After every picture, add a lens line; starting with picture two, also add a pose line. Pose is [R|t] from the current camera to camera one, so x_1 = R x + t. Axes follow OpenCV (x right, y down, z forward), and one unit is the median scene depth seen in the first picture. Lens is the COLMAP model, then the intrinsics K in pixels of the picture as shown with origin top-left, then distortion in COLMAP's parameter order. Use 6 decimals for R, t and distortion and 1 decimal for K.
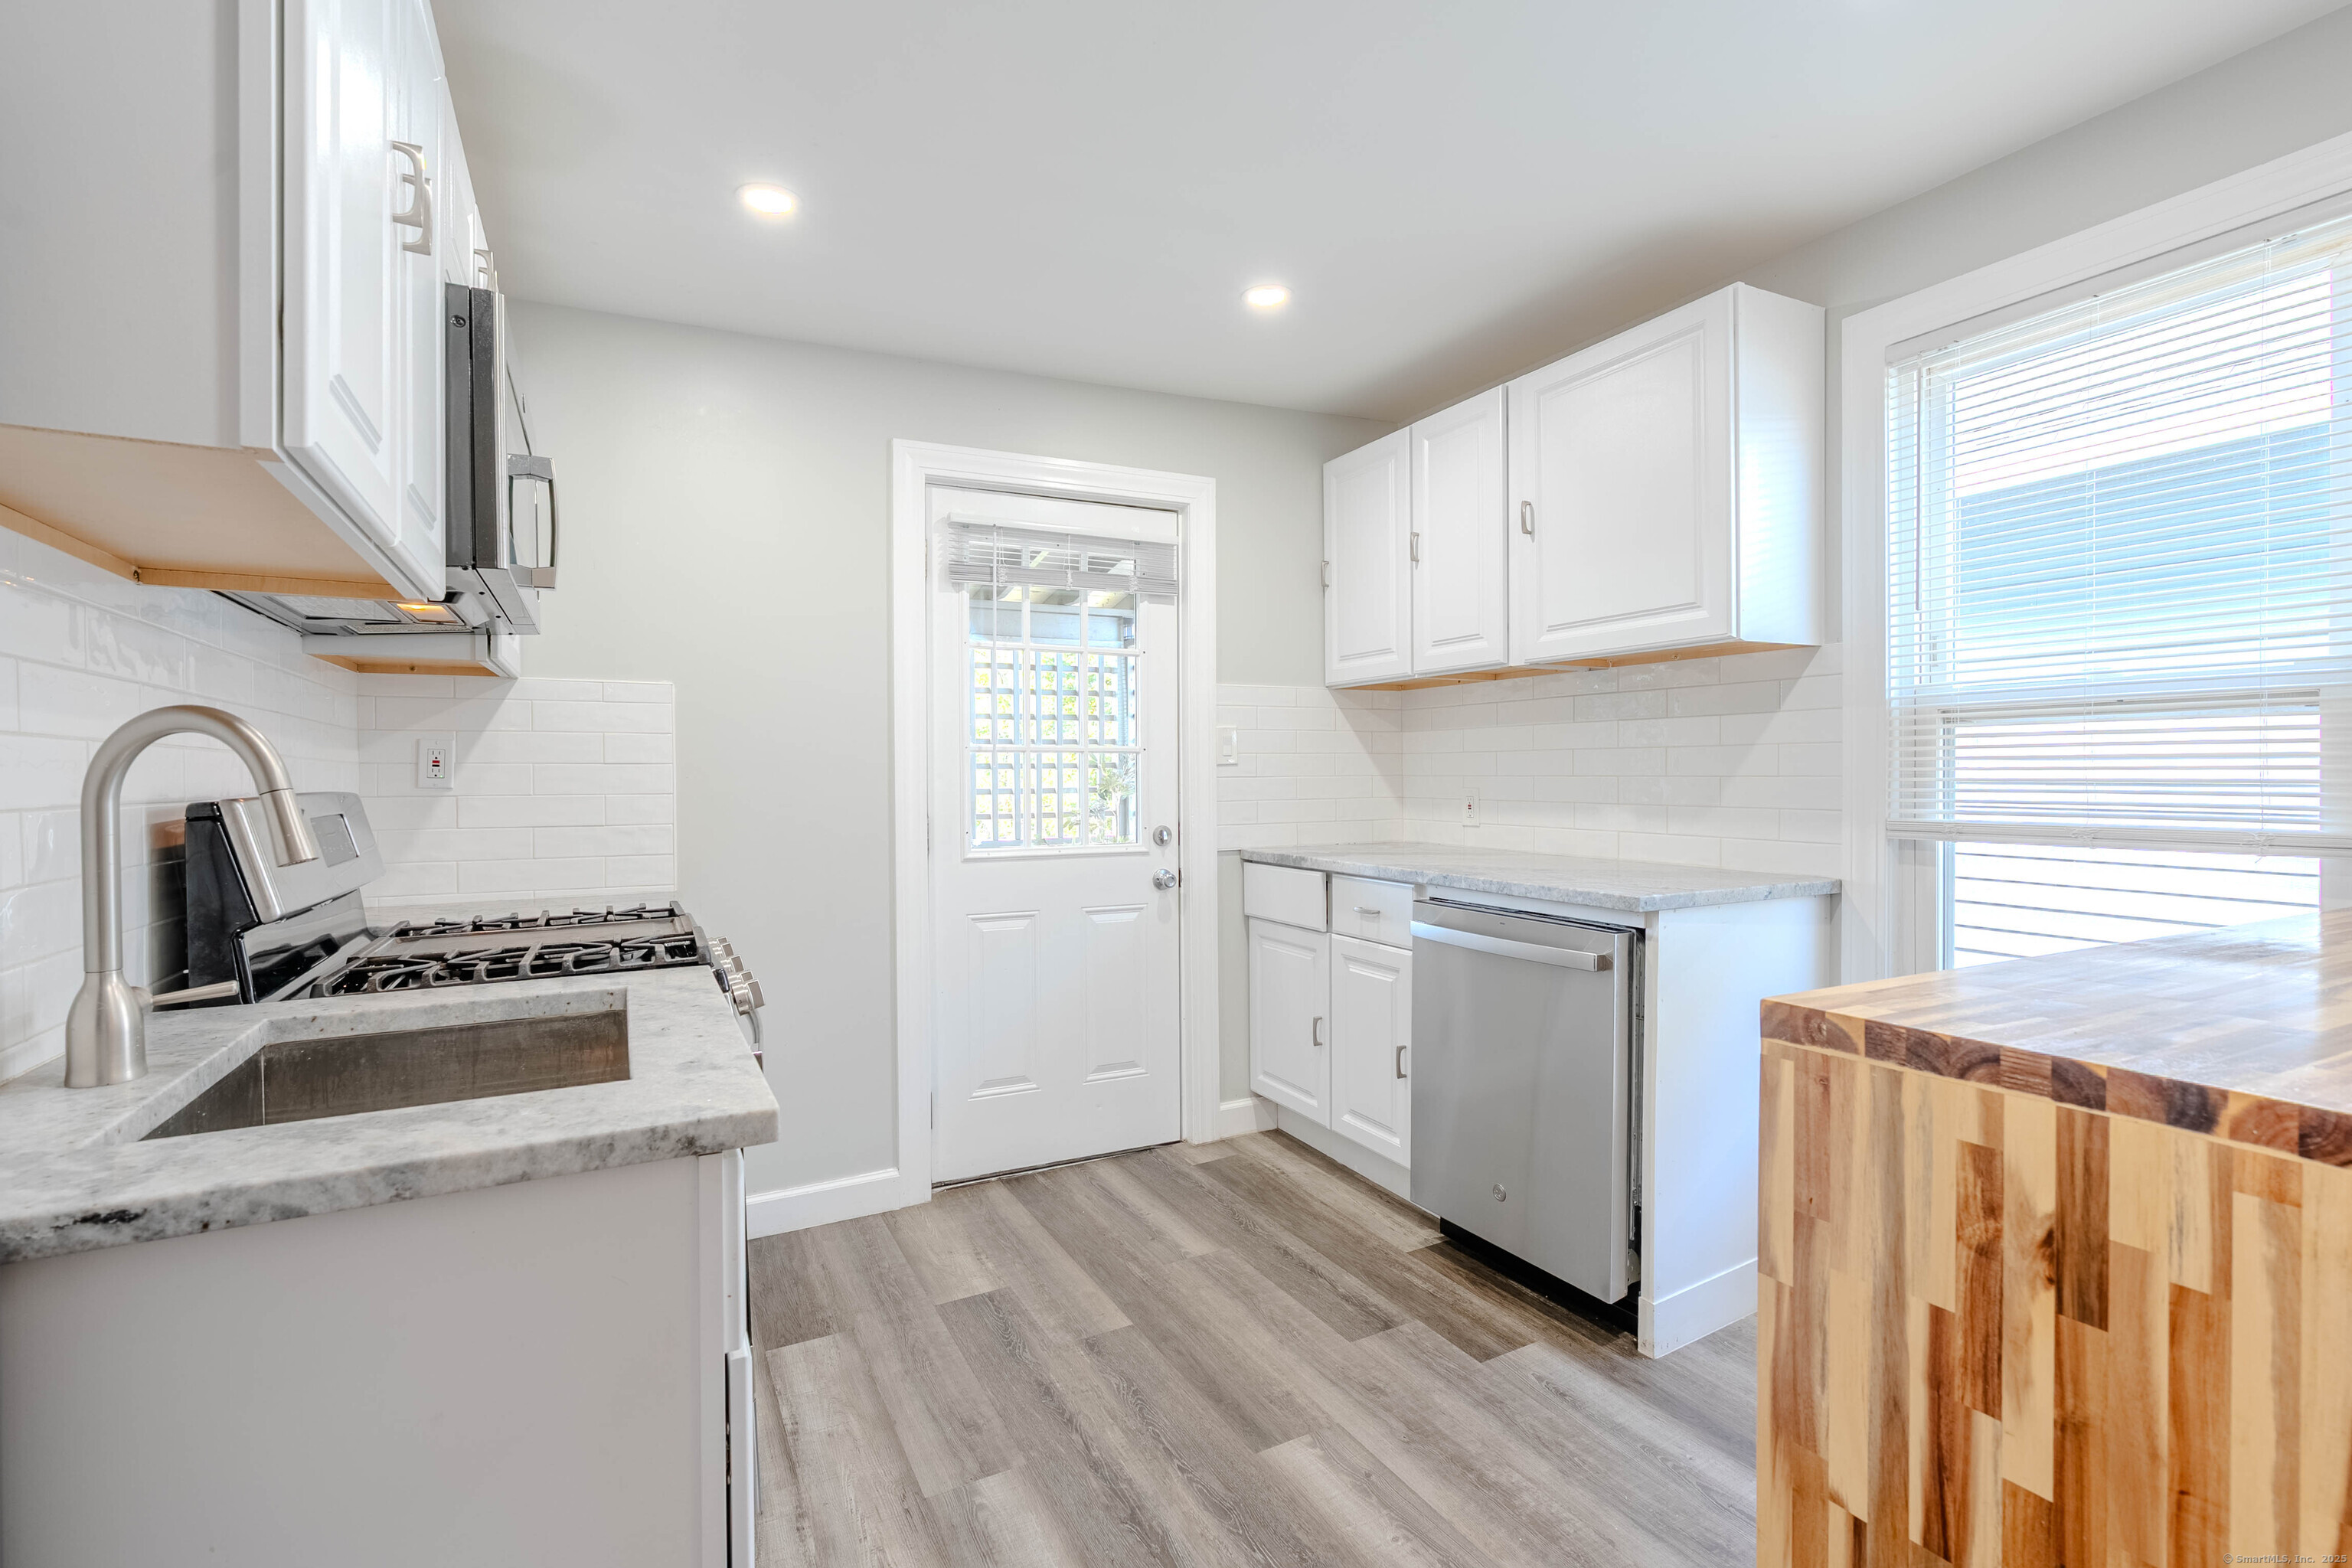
lens RADIAL K [[1076.7, 0, 1176.4], [0, 1076.7, 791.2], [0, 0, 1]] dist [-0.001768, -0.000163]
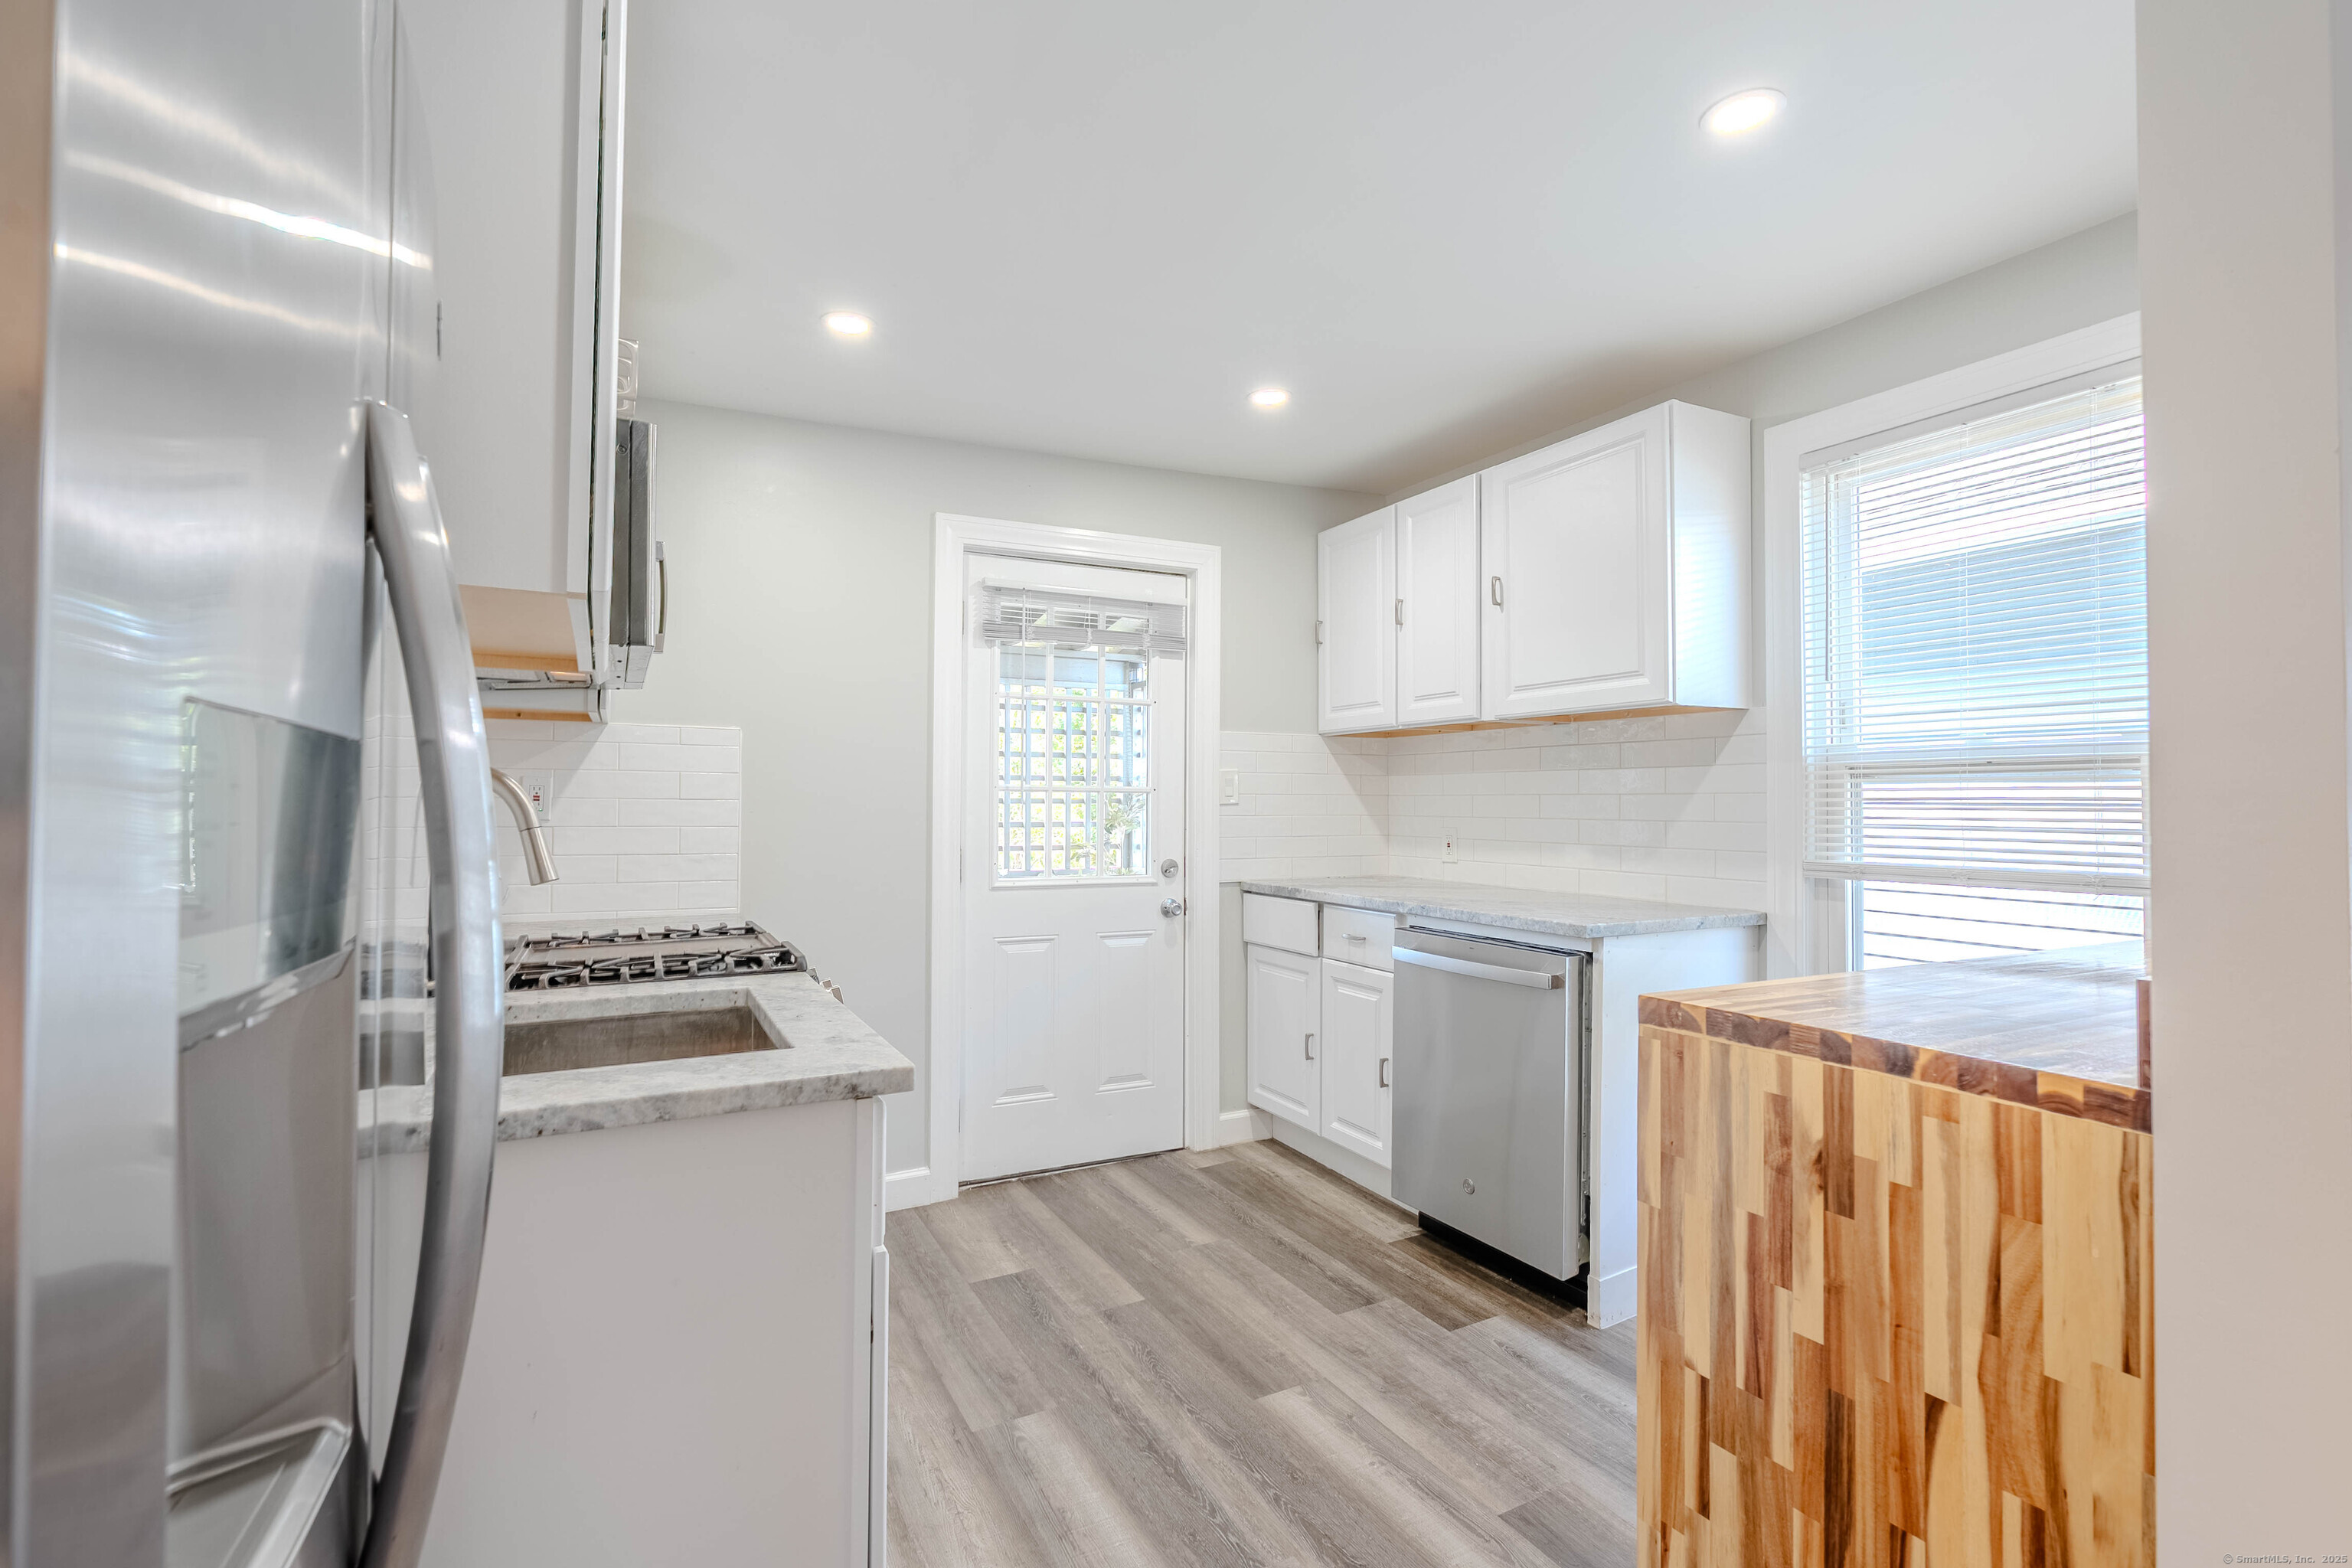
lens RADIAL K [[1076.7, 0, 1176.4], [0, 1076.7, 791.2], [0, 0, 1]] dist [-0.001768, -0.000163]
pose [[0.999930, 0.010573, 0.005319, -0.020735], [-0.010409, 0.999499, -0.029878, -0.007098], [-0.005632, 0.029821, 0.999539, -0.162916]]
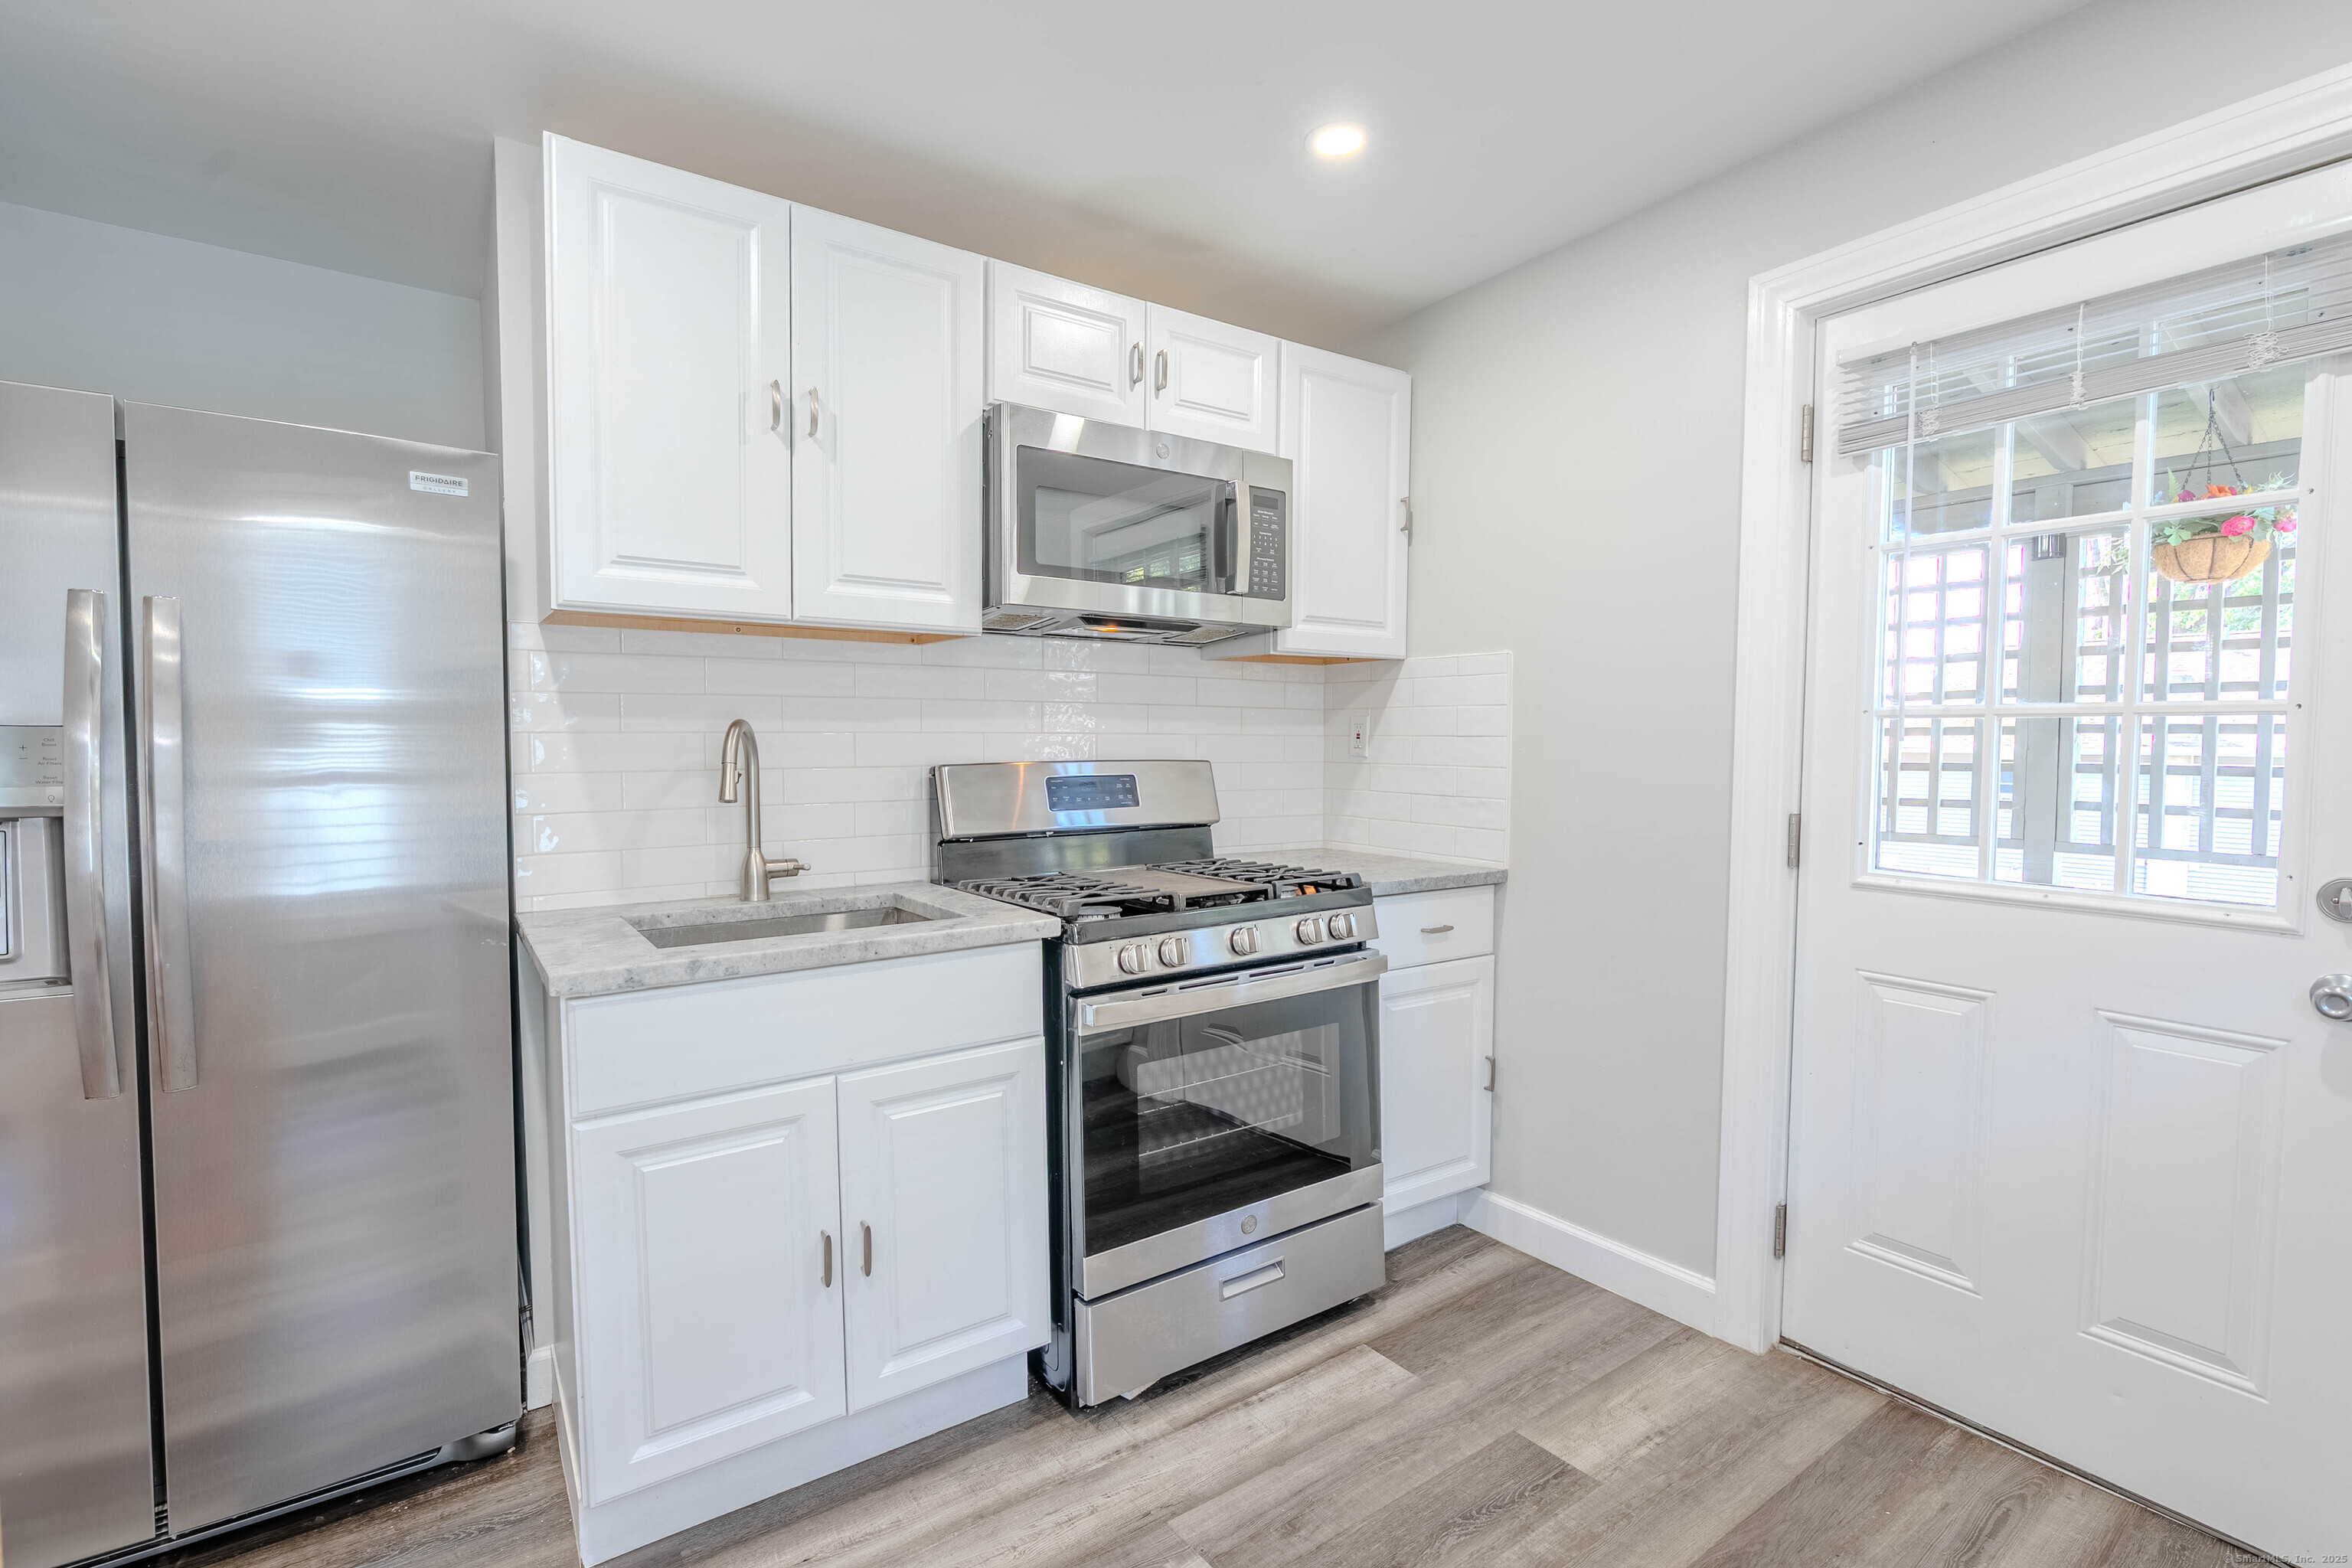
lens RADIAL K [[1076.7, 0, 1176.4], [0, 1076.7, 791.2], [0, 0, 1]] dist [-0.001768, -0.000163]
pose [[0.137269, 0.057370, -0.988871, 0.559091], [-0.013971, 0.998334, 0.055980, -0.033440], [0.990435, 0.006131, 0.137842, 0.730697]]
